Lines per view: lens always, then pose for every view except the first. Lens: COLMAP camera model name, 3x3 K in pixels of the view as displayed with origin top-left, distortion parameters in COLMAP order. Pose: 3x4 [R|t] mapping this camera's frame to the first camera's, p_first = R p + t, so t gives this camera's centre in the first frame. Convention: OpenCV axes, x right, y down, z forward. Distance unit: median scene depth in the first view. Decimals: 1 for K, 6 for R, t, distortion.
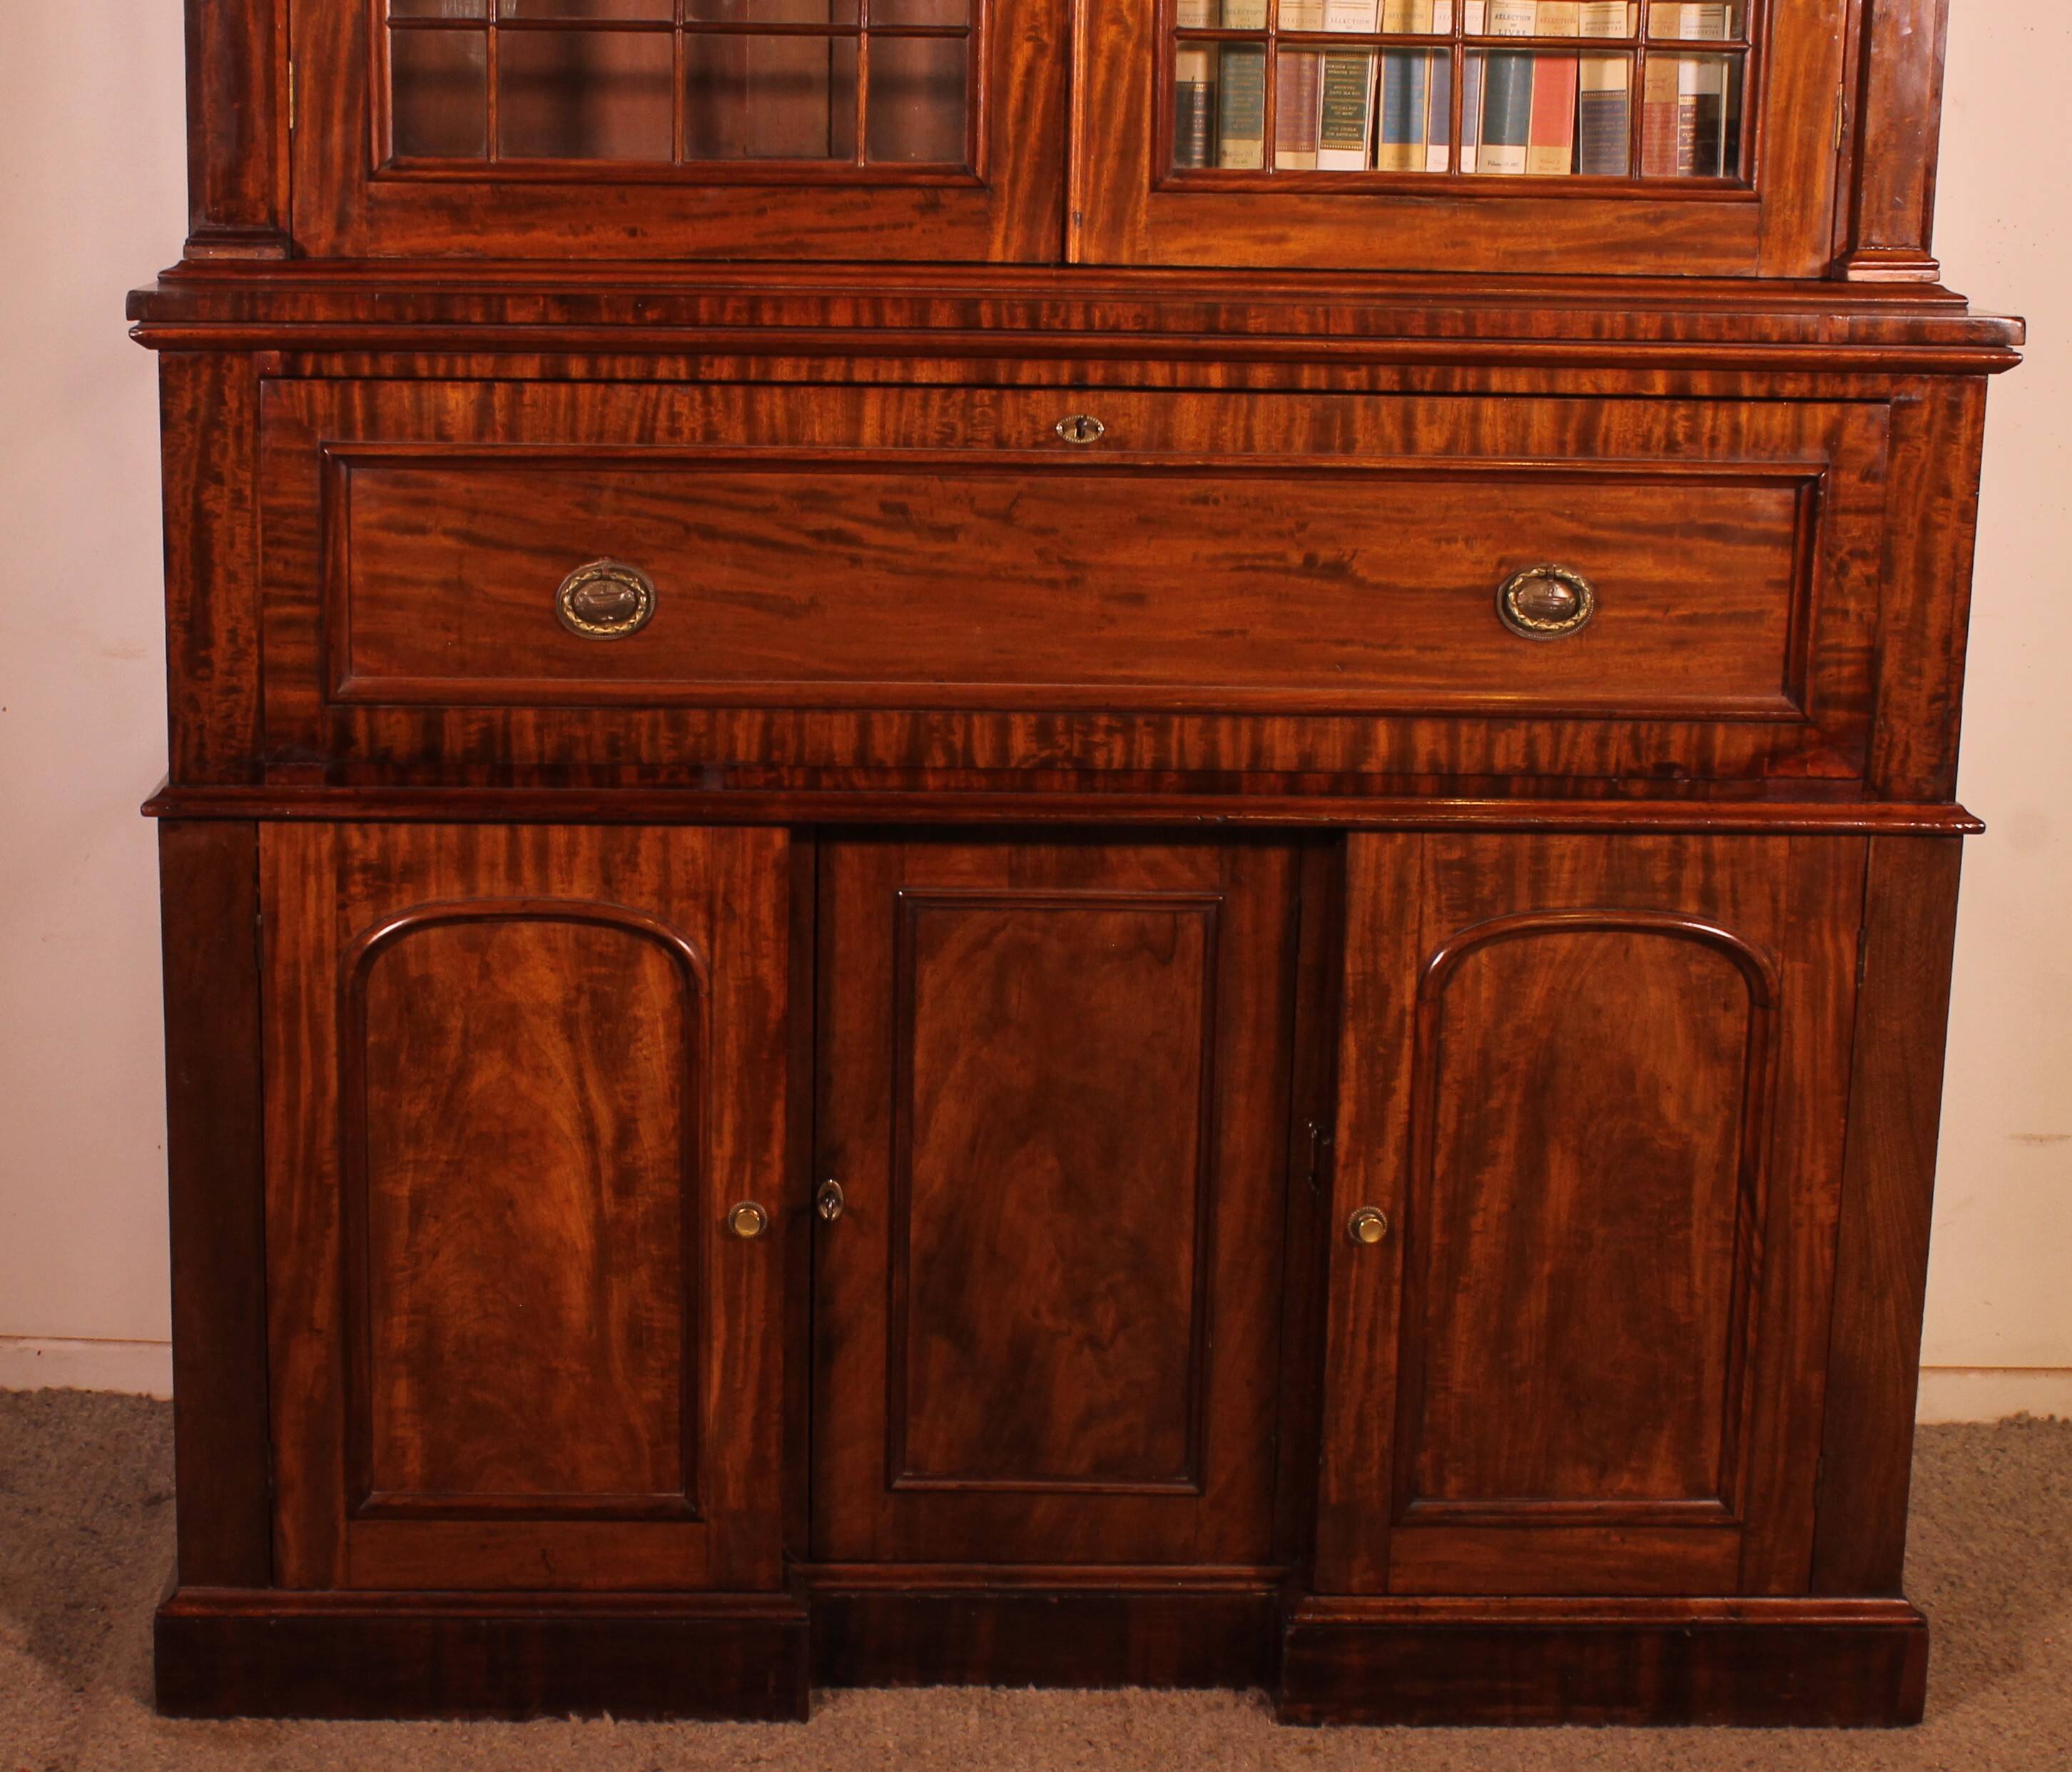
lens RADIAL K [[3793.8, 0, 827.1], [0, 3793.8, 818.1], [0, 0, 1]] dist [-0.099936, 0.123141]
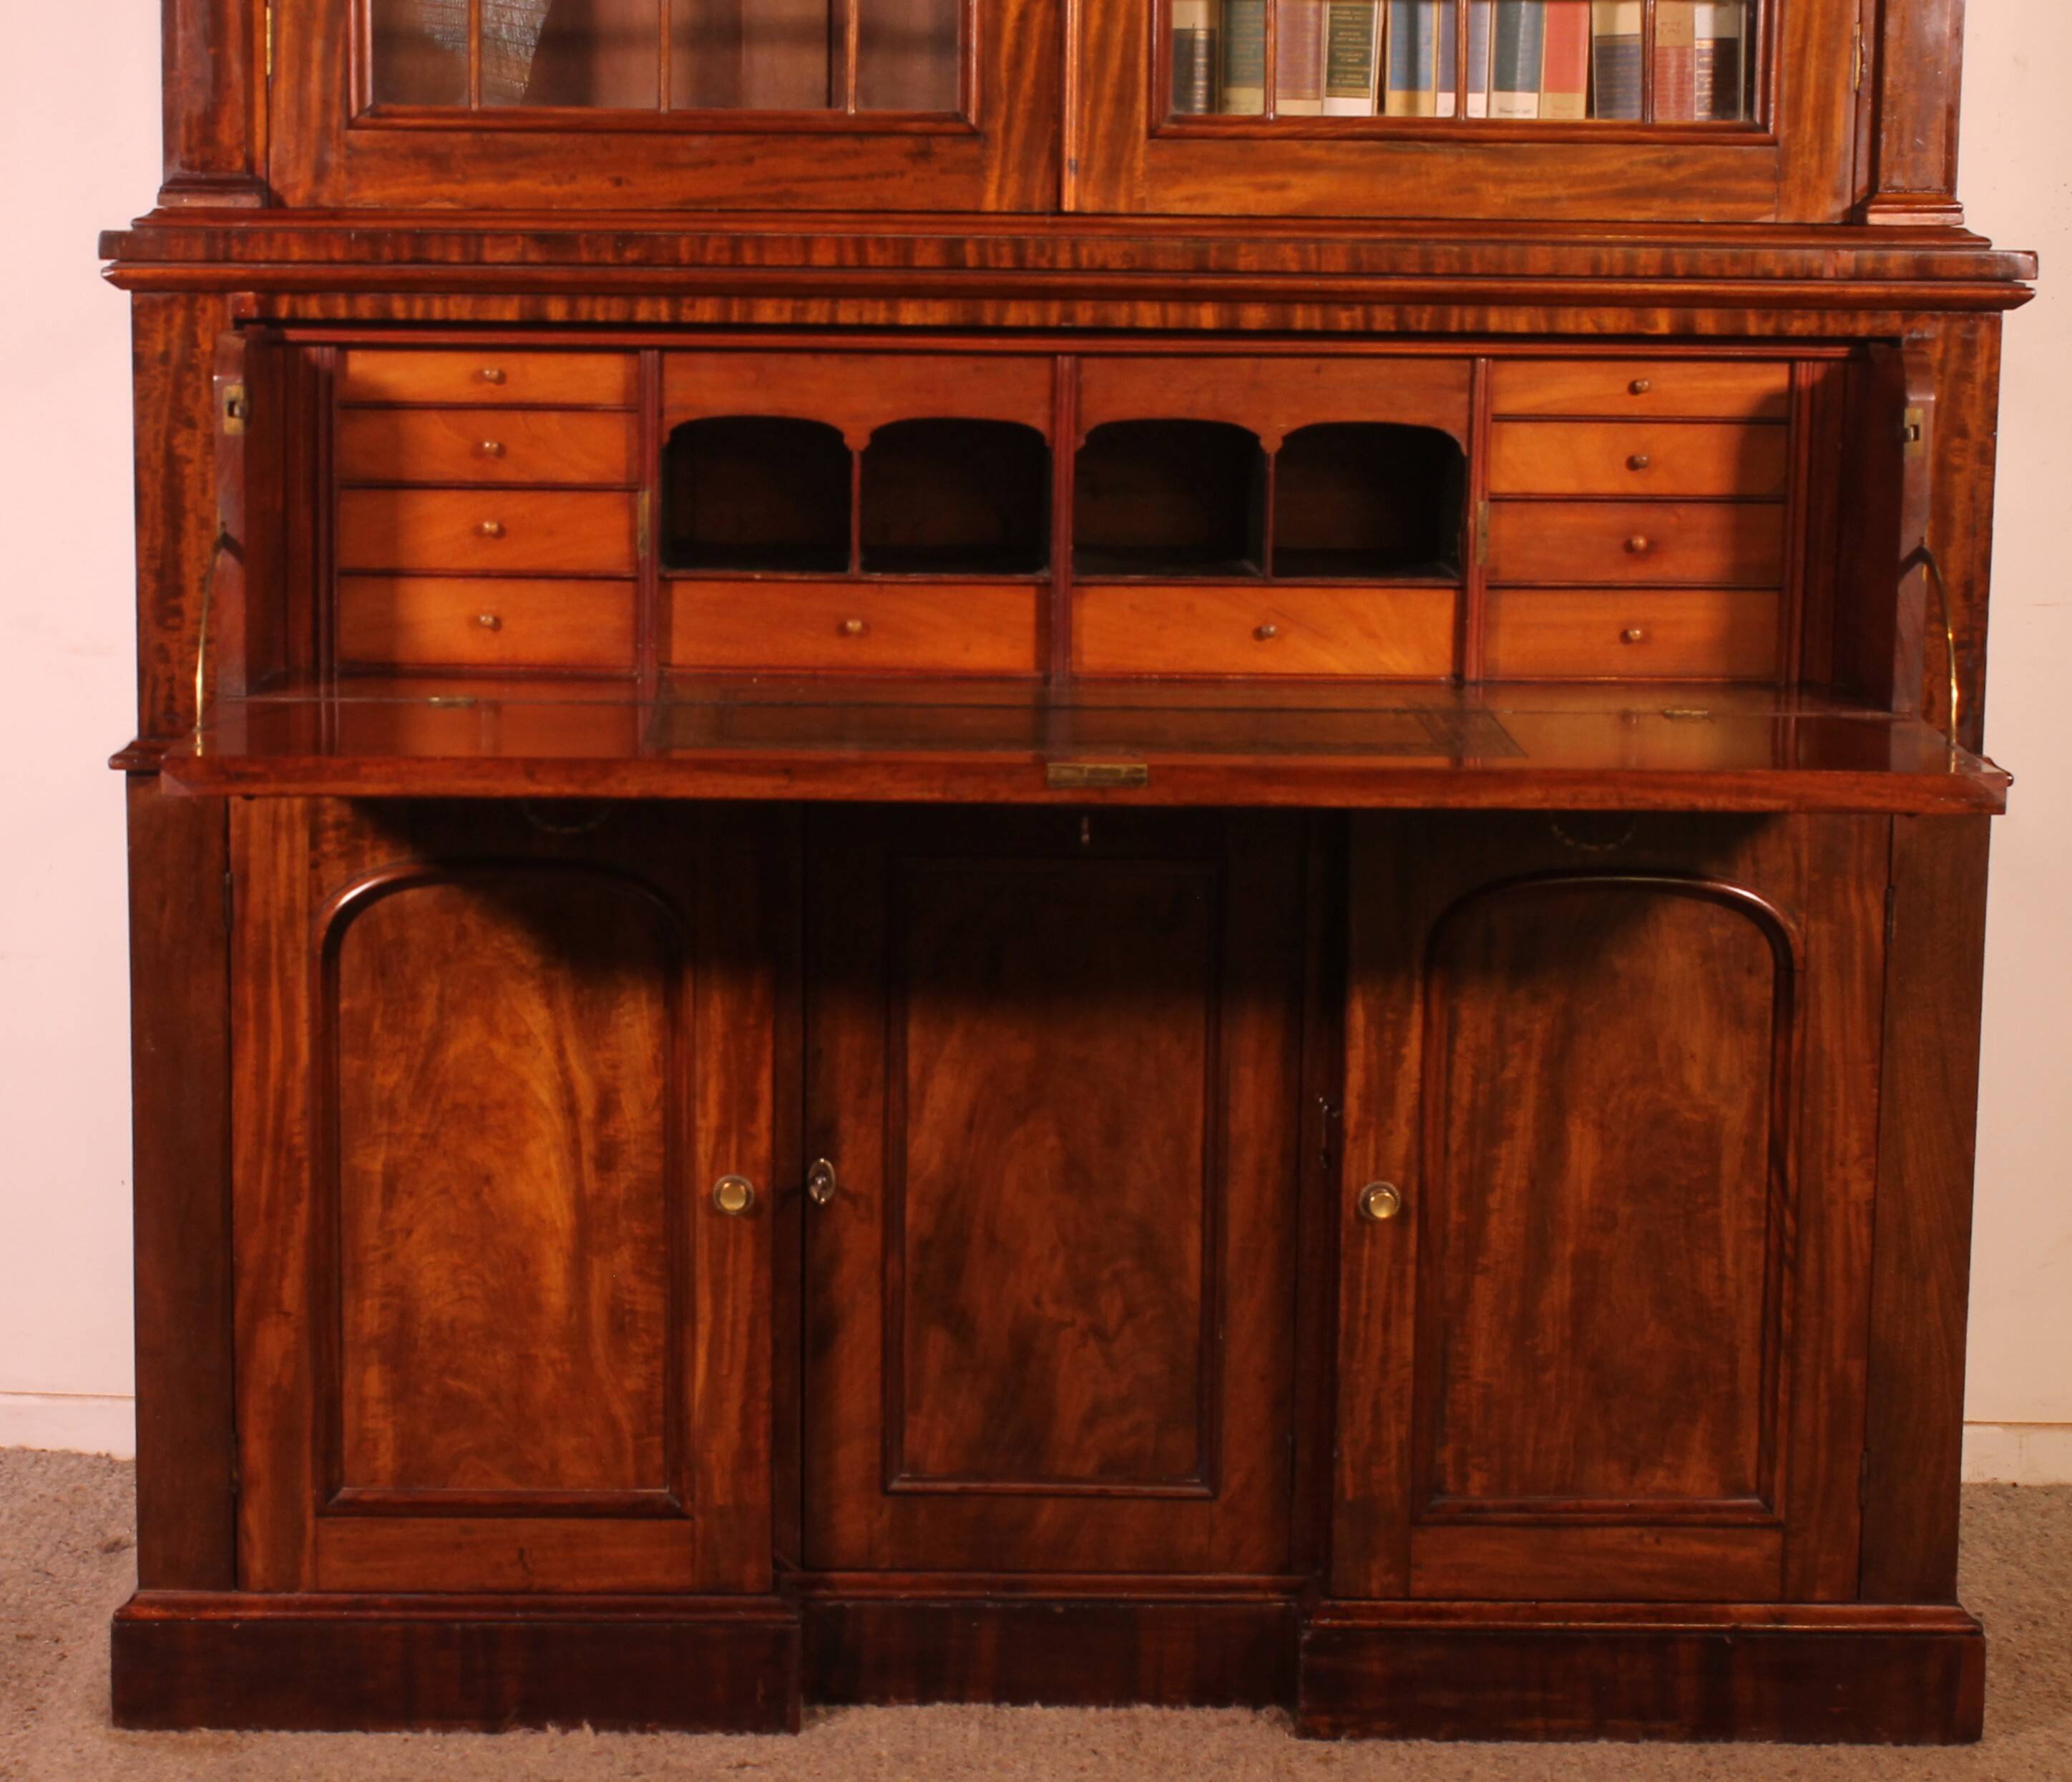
lens RADIAL K [[4624.5, 0, 921.3], [0, 4624.5, 742.5], [0, 0, 1]] dist [-0.063221, 0.279280]
pose [[0.999985, -0.002223, -0.005041, 0.033381], [0.001849, 0.997332, -0.072971, 0.078384], [0.005190, 0.072960, 0.997321, -0.181928]]
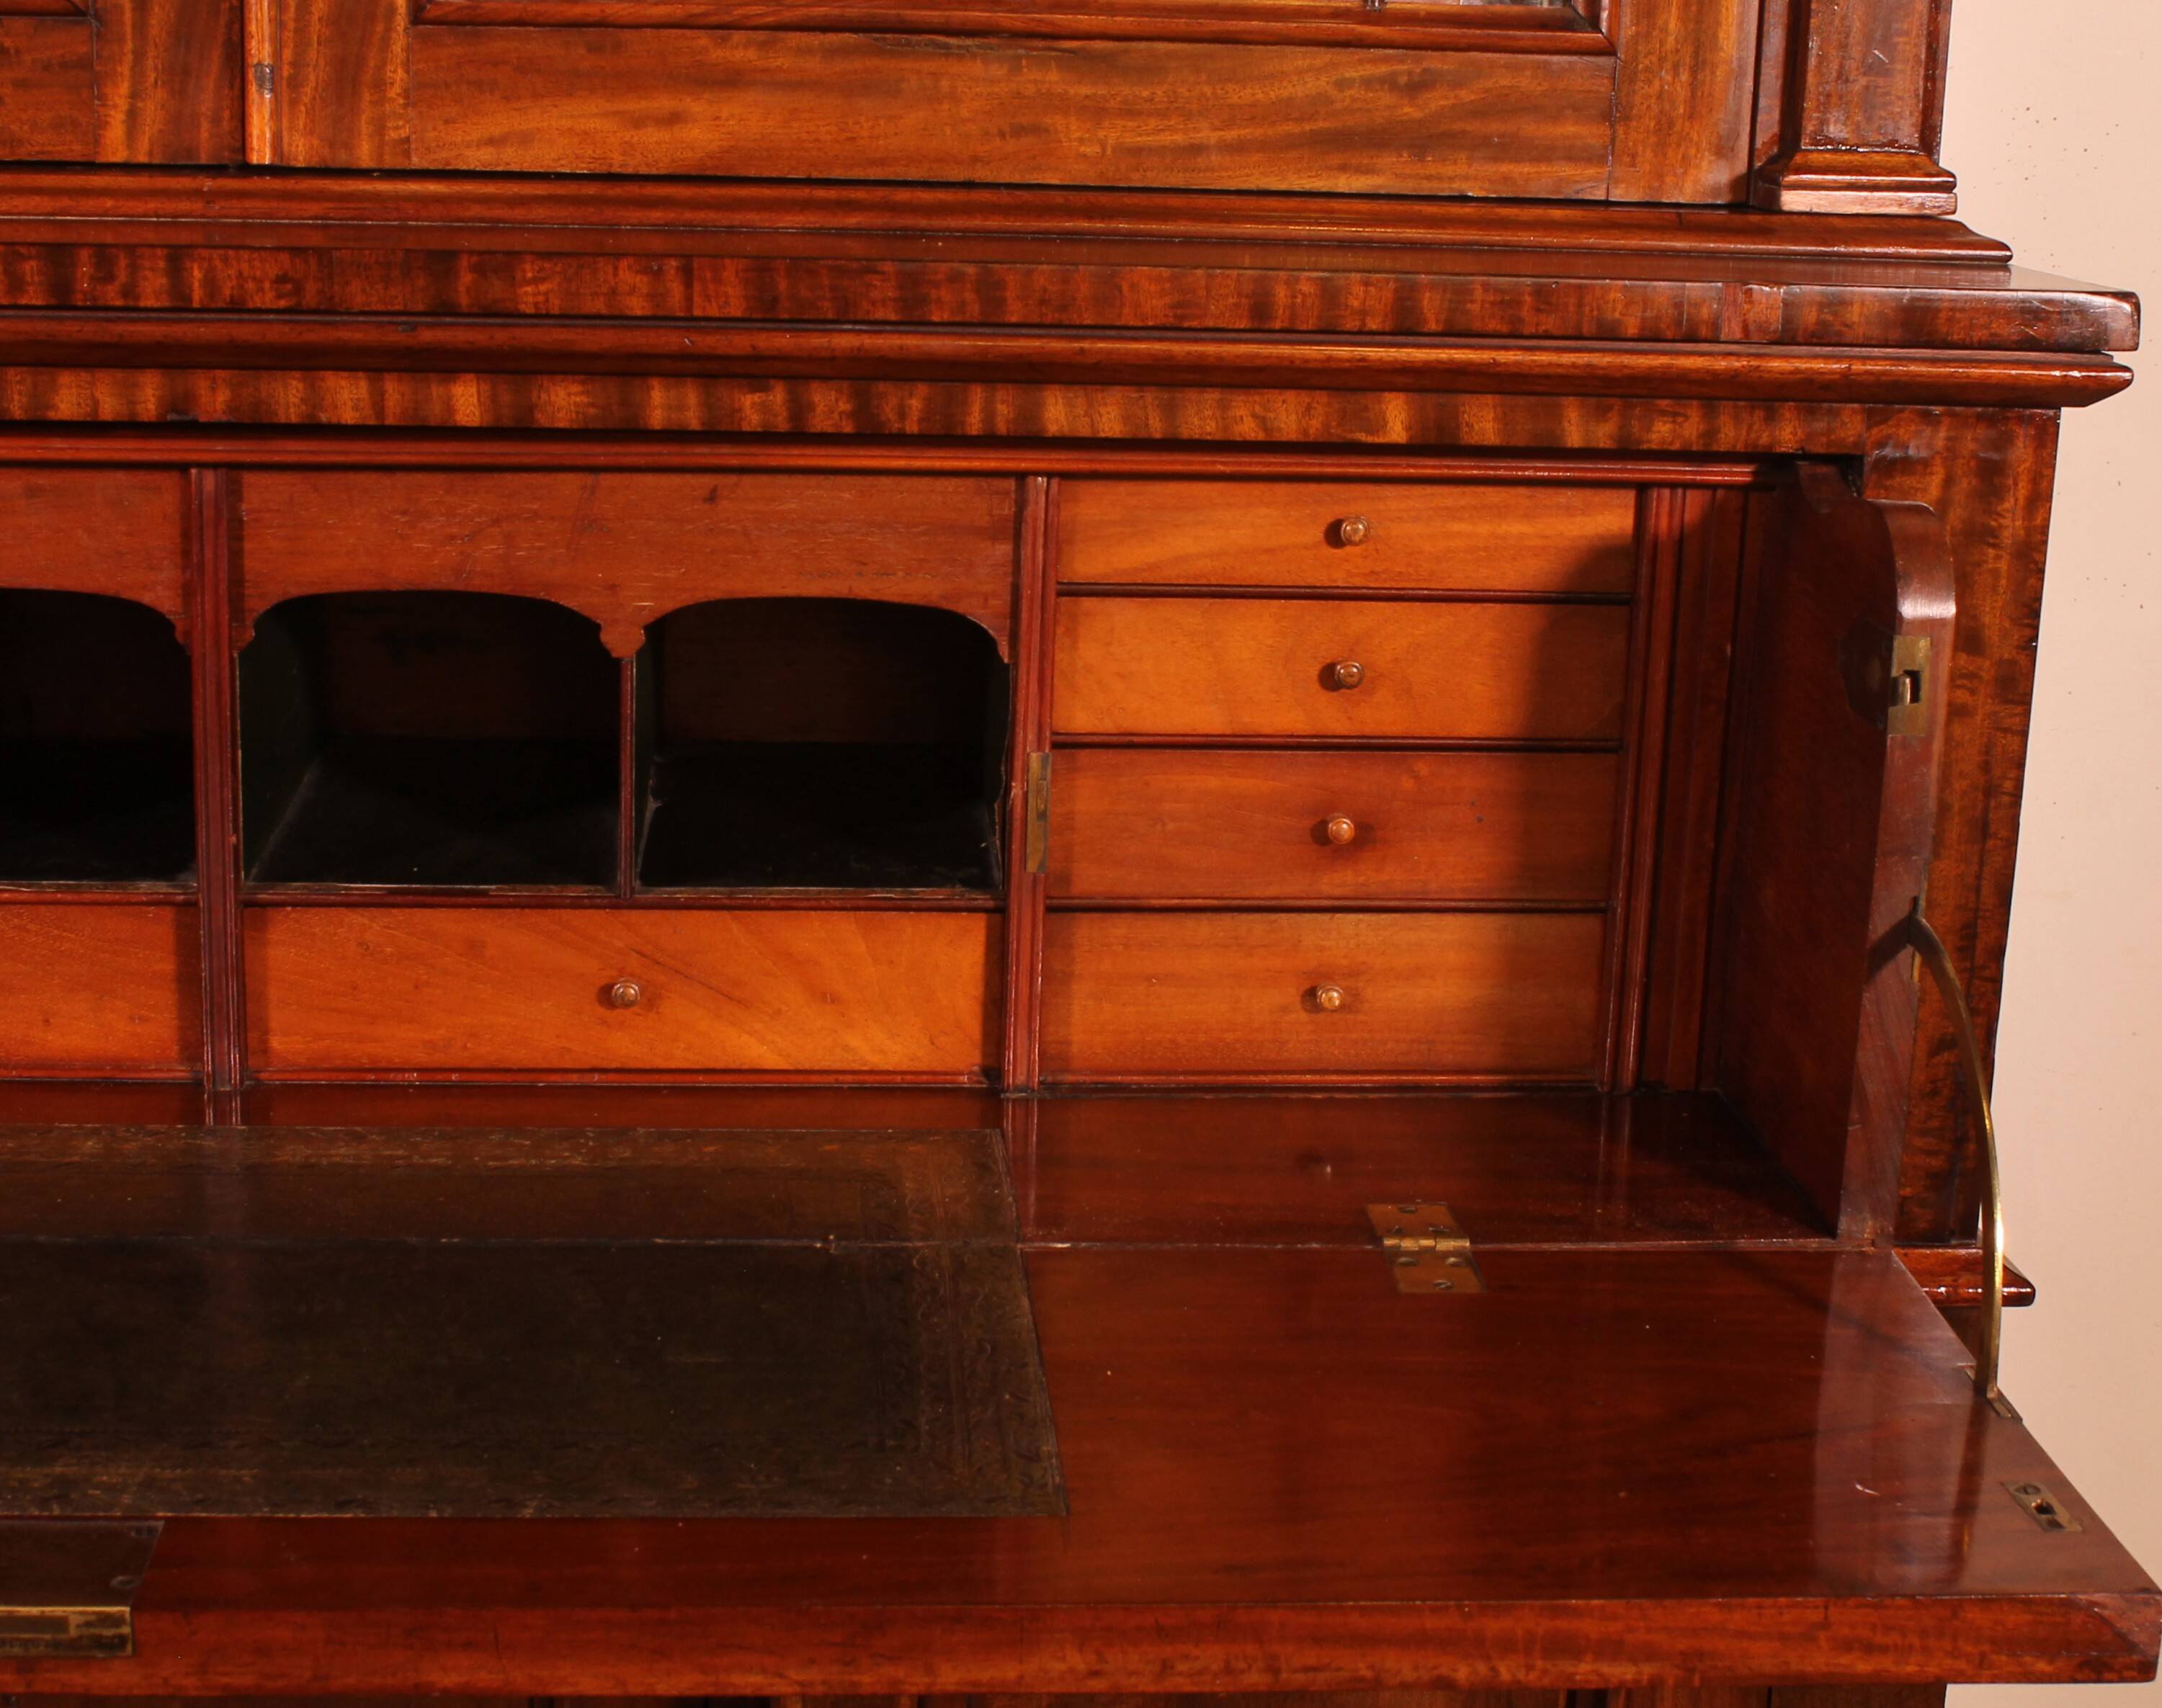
lens RADIAL K [[3505.0, 0, 1055.0], [0, 3505.0, 809.1], [0, 0, 1]] dist [-0.140173, 0.241609]
pose [[0.998076, 0.000568, 0.062001, 0.145495], [-0.002902, 0.999290, 0.037554, -0.079986], [-0.061936, -0.037661, 0.997369, 0.539090]]
